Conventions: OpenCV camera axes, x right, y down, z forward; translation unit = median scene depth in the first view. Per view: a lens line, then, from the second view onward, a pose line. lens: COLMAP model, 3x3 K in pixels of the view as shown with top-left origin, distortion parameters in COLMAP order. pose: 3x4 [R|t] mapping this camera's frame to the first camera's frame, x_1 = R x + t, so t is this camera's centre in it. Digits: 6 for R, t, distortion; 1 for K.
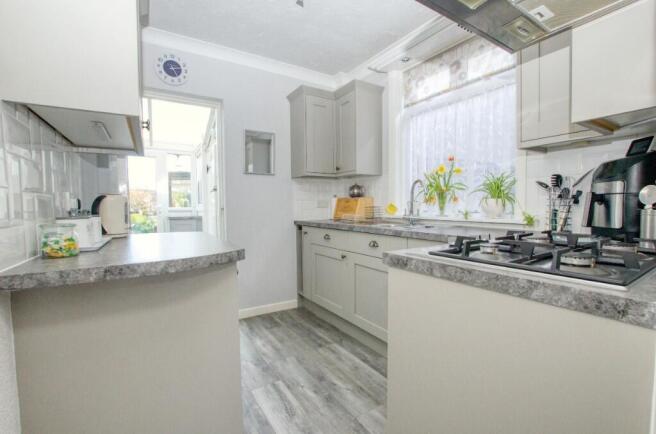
lens RADIAL K [[287.6, 0, 329.9], [0, 287.6, 222.8], [0, 0, 1]] dist [-0.041764, 0.011929]
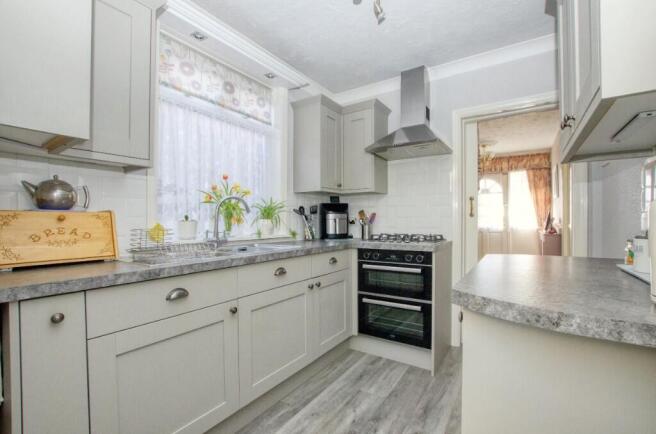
lens RADIAL K [[287.6, 0, 329.9], [0, 287.6, 222.8], [0, 0, 1]] dist [-0.041764, 0.011929]
pose [[-0.406128, 0.004587, 0.913805, -0.709669], [0.063496, 0.997712, 0.023212, -0.082420], [-0.911608, 0.067450, -0.405490, 1.264935]]
